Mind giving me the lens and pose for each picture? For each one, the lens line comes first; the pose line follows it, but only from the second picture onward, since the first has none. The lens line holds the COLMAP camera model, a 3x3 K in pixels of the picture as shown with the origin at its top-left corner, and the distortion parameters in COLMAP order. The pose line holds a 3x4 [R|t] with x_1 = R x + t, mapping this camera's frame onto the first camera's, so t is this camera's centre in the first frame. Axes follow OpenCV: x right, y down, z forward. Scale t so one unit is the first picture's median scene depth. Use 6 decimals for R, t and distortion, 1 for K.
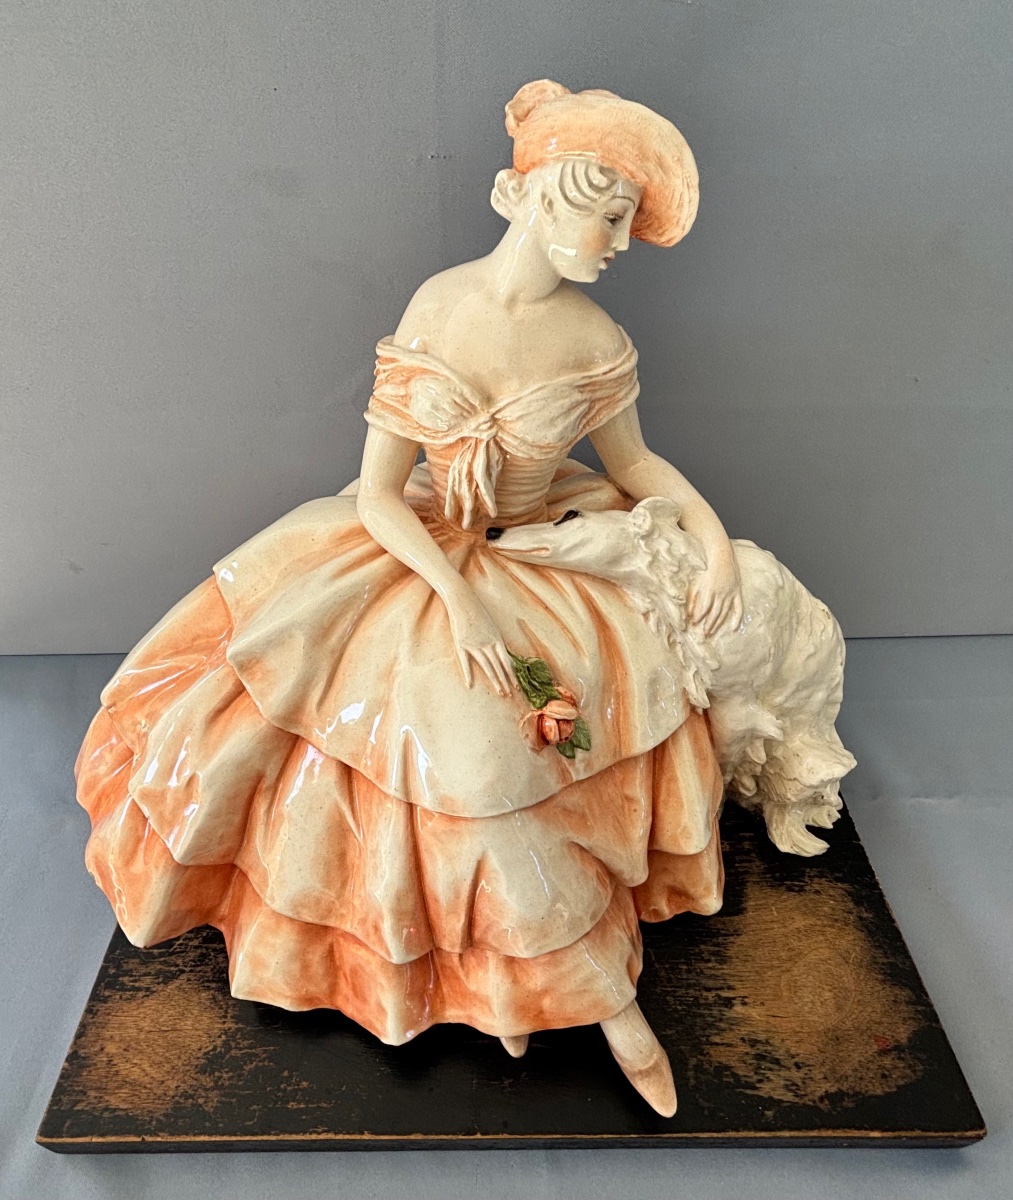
lens RADIAL K [[601.4, 0, 493.1], [0, 601.4, 584.8], [0, 0, 1]] dist [0.033764, 0.000186]
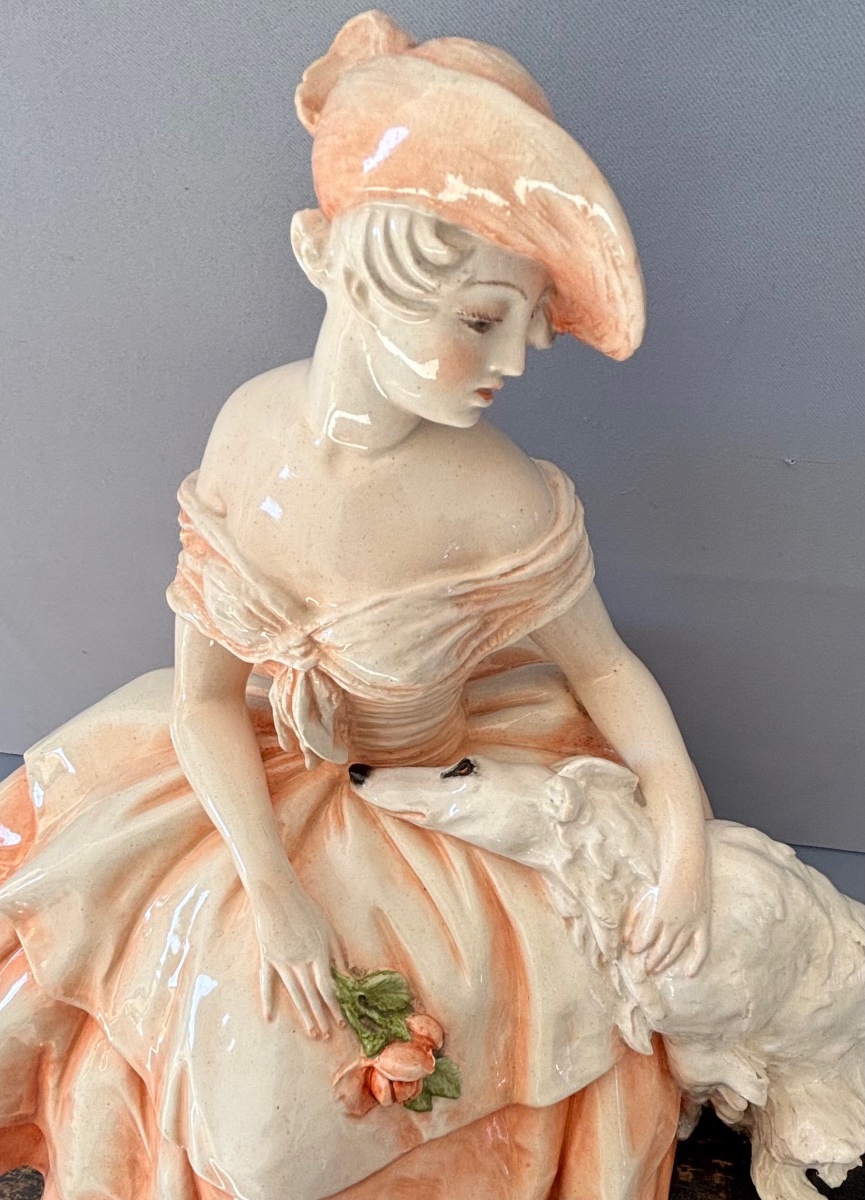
lens RADIAL K [[680.7, 0, 479.5], [0, 680.7, 755.3], [0, 0, 1]] dist [0.024675, -0.000773]
pose [[0.982323, 0.118410, -0.144983, 0.257047], [-0.092666, 0.980555, 0.172986, -0.265345], [0.162647, -0.156493, 0.974195, 0.286484]]
